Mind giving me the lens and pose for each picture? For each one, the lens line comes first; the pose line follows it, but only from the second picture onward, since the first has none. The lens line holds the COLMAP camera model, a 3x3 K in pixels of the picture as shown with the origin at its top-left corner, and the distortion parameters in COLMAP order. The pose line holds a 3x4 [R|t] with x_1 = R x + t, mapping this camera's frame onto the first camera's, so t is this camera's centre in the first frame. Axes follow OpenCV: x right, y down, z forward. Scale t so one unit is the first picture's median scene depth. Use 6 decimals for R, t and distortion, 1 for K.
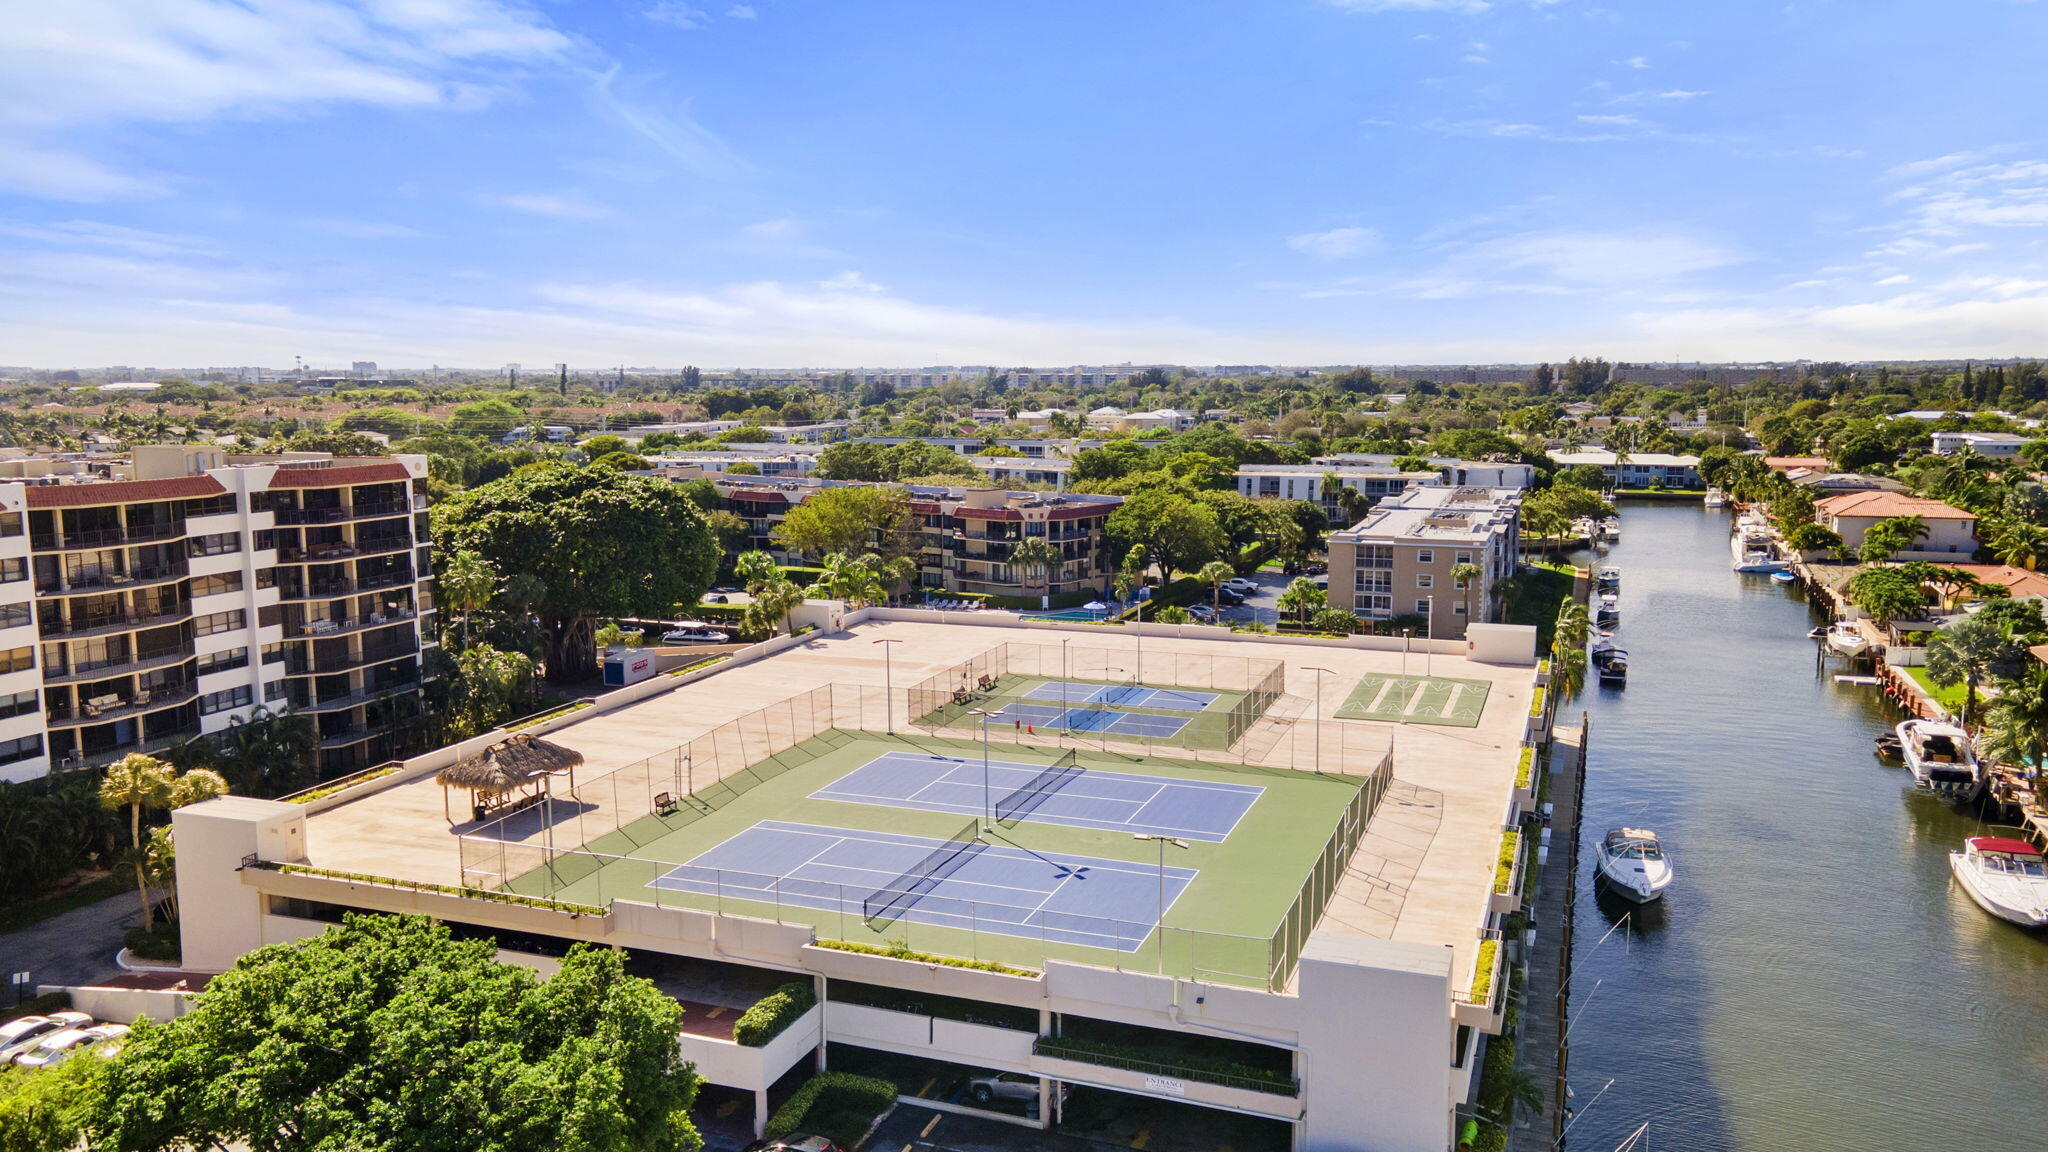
lens RADIAL K [[1521.4, 0, 1024.0], [0, 1521.4, 576.0], [0, 0, 1]] dist [-0.088050, 0.034428]
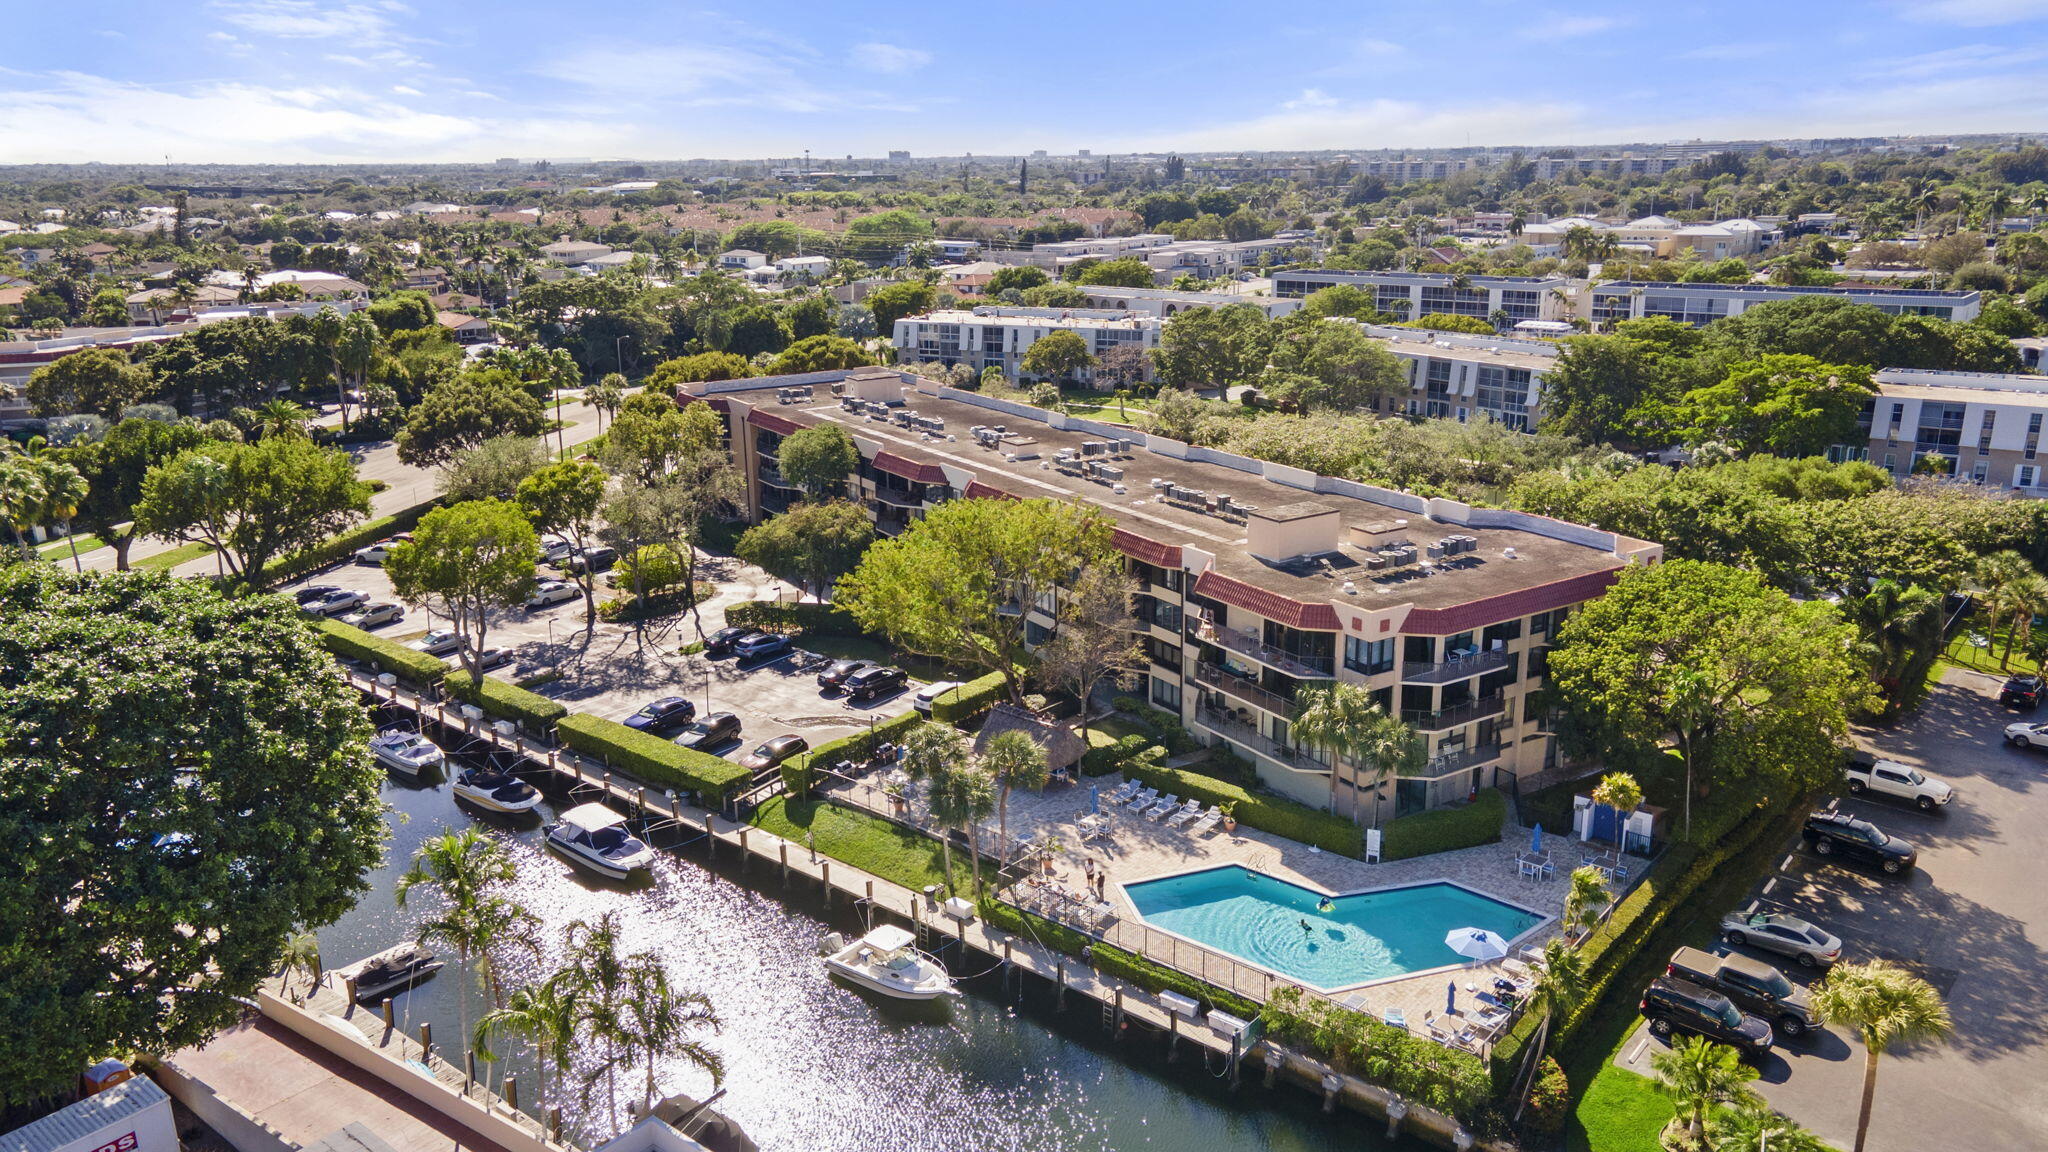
lens RADIAL K [[1483.1, 0, 1018.2], [0, 1483.1, 570.1], [0, 0, 1]] dist [0.030478, 0.002986]
pose [[0.941408, 0.079452, -0.327778, 0.014769], [-0.033225, 0.988976, 0.144298, -0.033146], [0.335629, -0.124953, 0.933670, 0.176217]]
